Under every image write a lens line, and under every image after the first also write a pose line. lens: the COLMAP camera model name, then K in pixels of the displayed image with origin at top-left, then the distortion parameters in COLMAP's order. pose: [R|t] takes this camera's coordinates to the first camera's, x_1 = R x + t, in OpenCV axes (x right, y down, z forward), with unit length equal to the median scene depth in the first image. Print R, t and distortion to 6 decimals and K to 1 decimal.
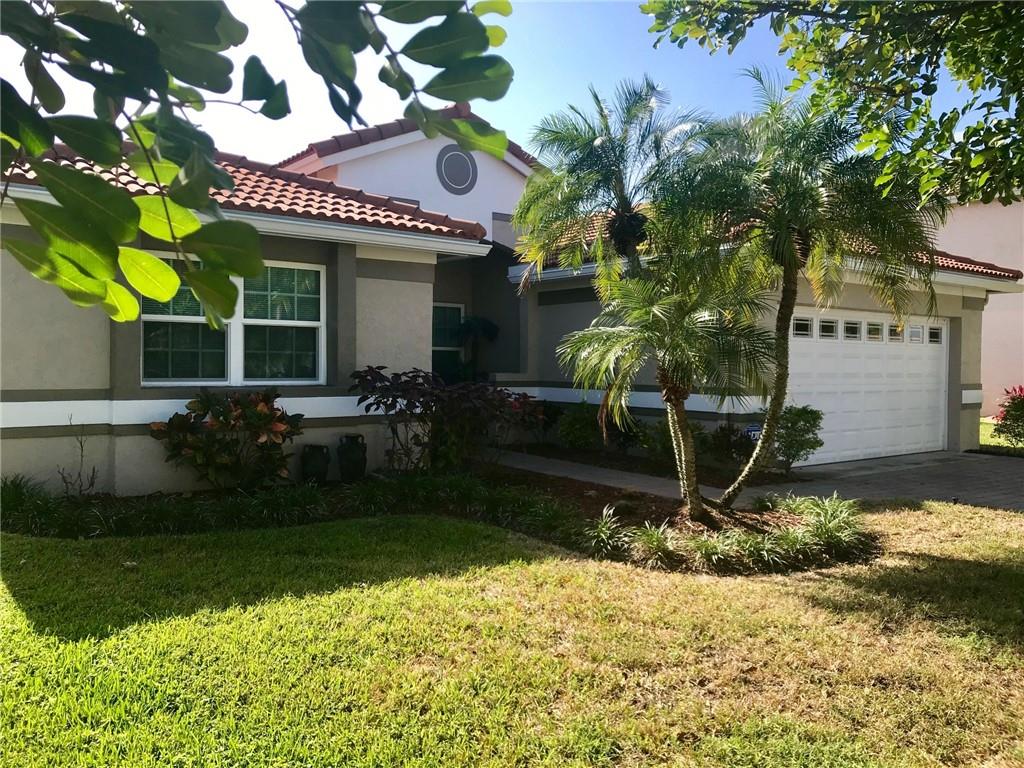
lens RADIAL K [[836.0, 0, 512.0], [0, 836.0, 384.0], [0, 0, 1]] dist [0.106174, -0.229021]
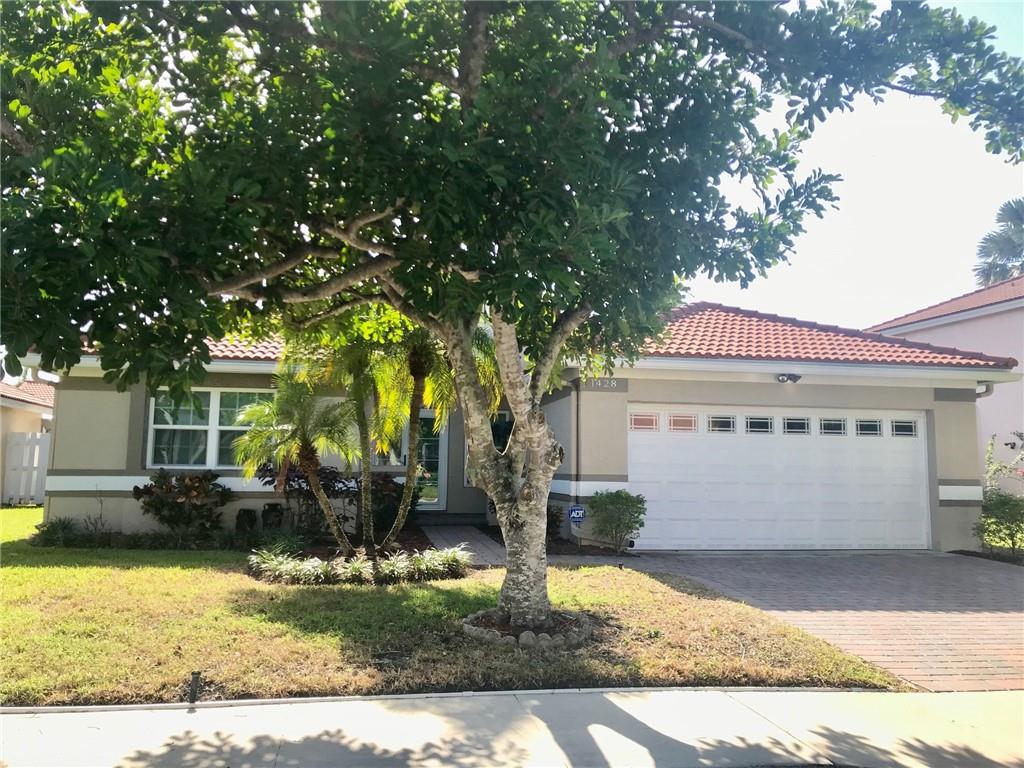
lens RADIAL K [[836.0, 0, 512.0], [0, 836.0, 384.0], [0, 0, 1]] dist [0.106174, -0.229021]
pose [[0.883467, -0.046041, -0.466226, 0.742510], [-0.015600, 0.991716, -0.127496, 0.030028], [0.468234, 0.119911, 0.875430, -0.091134]]
